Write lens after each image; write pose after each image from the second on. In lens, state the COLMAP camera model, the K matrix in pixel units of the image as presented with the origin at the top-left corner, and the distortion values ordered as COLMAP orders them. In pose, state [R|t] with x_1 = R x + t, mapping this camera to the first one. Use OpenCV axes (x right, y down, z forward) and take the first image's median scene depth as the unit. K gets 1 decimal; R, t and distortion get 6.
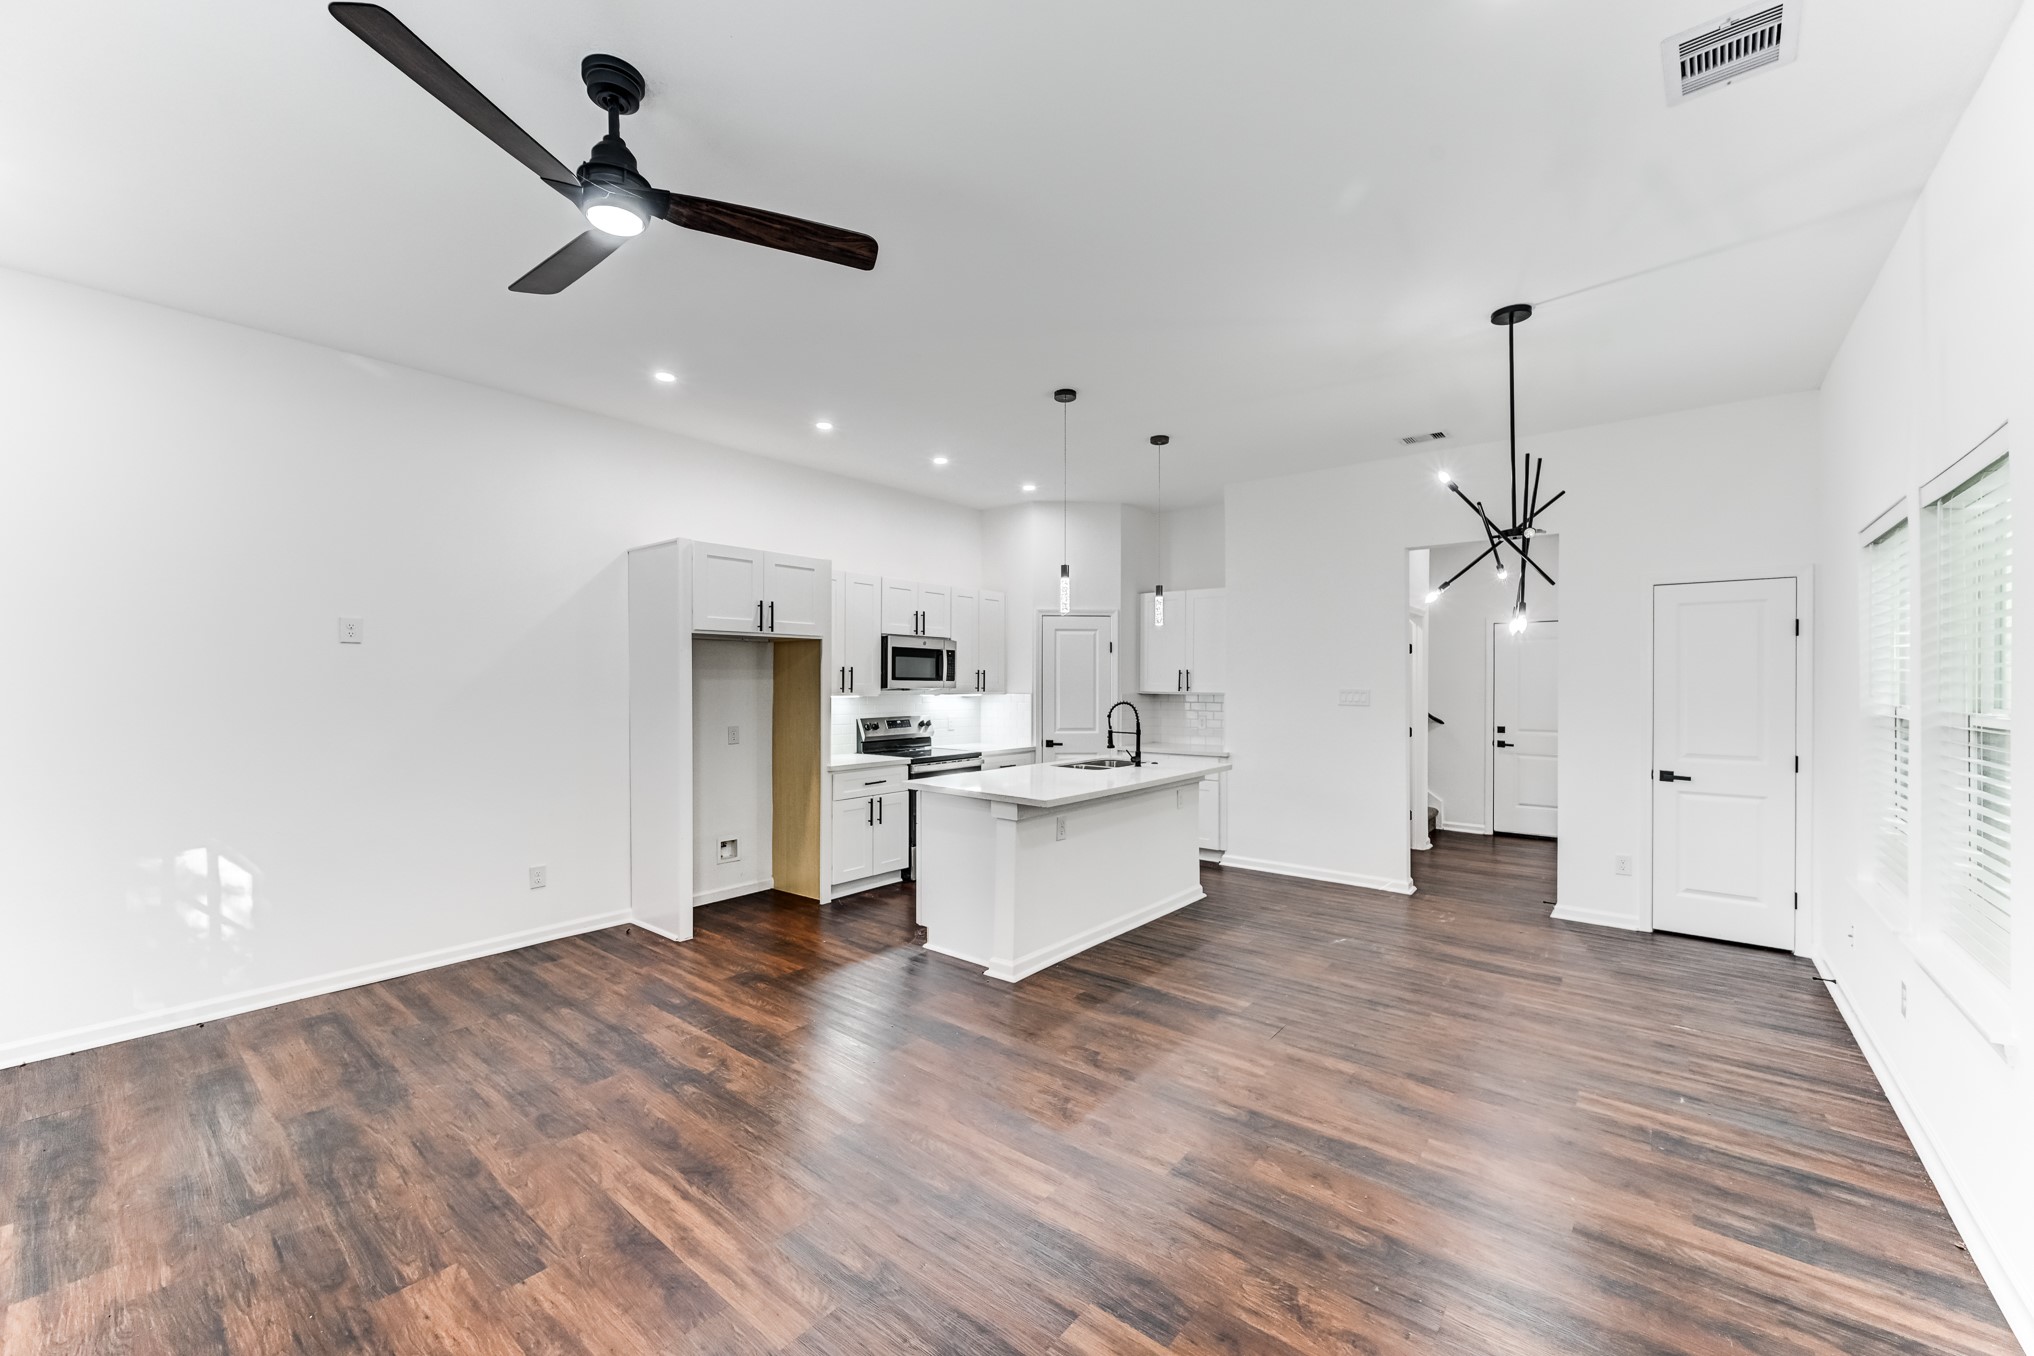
lens RADIAL K [[792.7, 0, 1014.3], [0, 792.7, 681.3], [0, 0, 1]] dist [-0.001543, -0.000054]
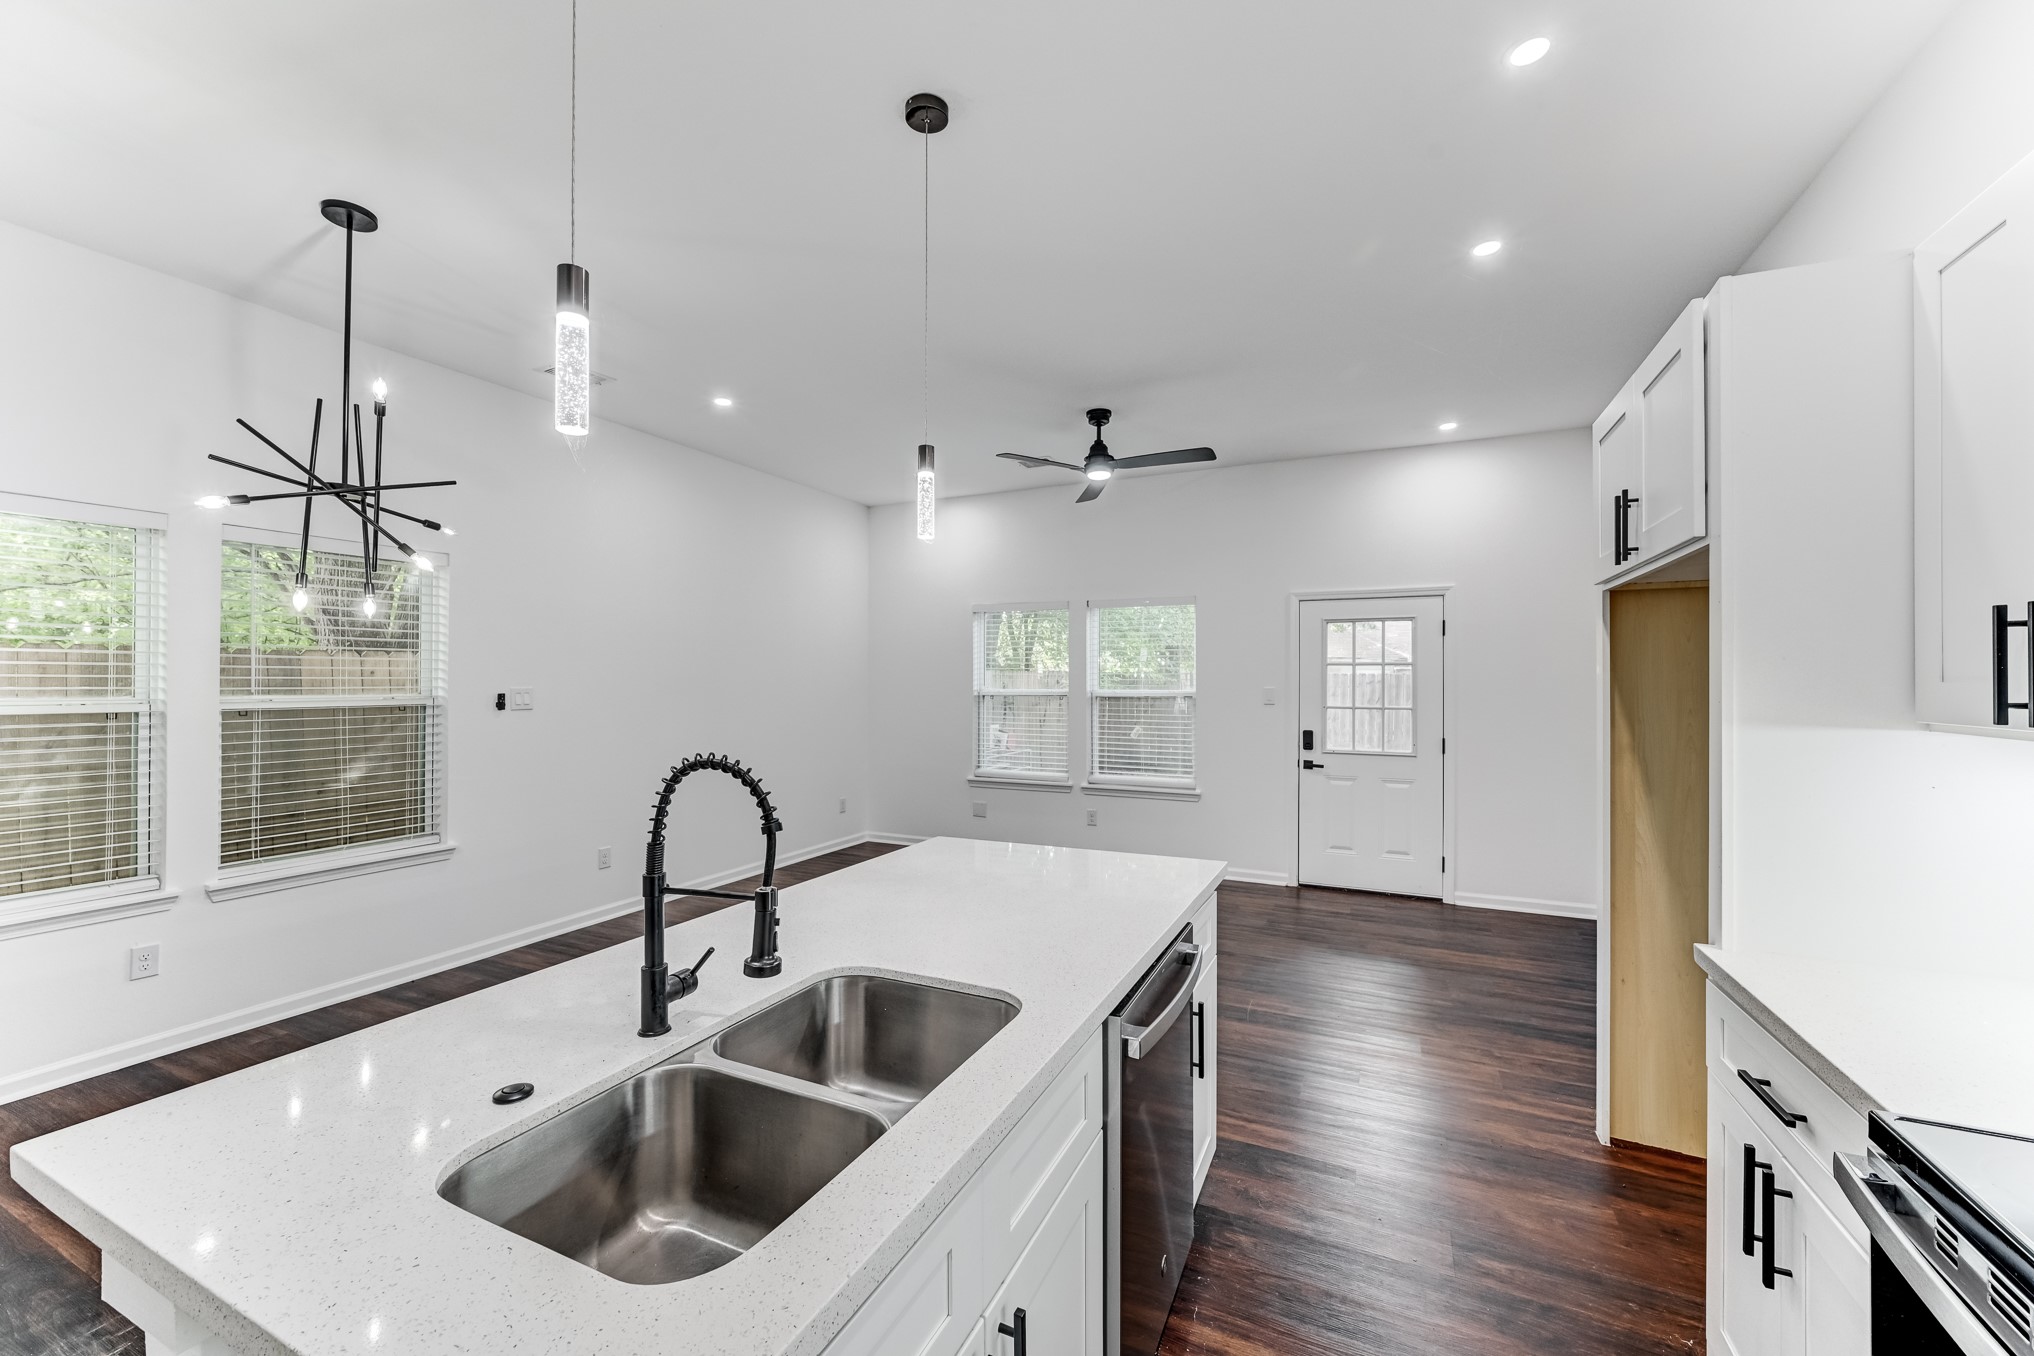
lens RADIAL K [[799.7, 0, 1017.0], [0, 799.7, 678.0], [0, 0, 1]] dist [-0.002205, -0.000173]
pose [[-0.970319, -0.005792, -0.241759, 0.093639], [-0.004435, 0.999971, -0.006157, 0.004053], [0.241788, -0.004902, -0.970317, 1.092348]]
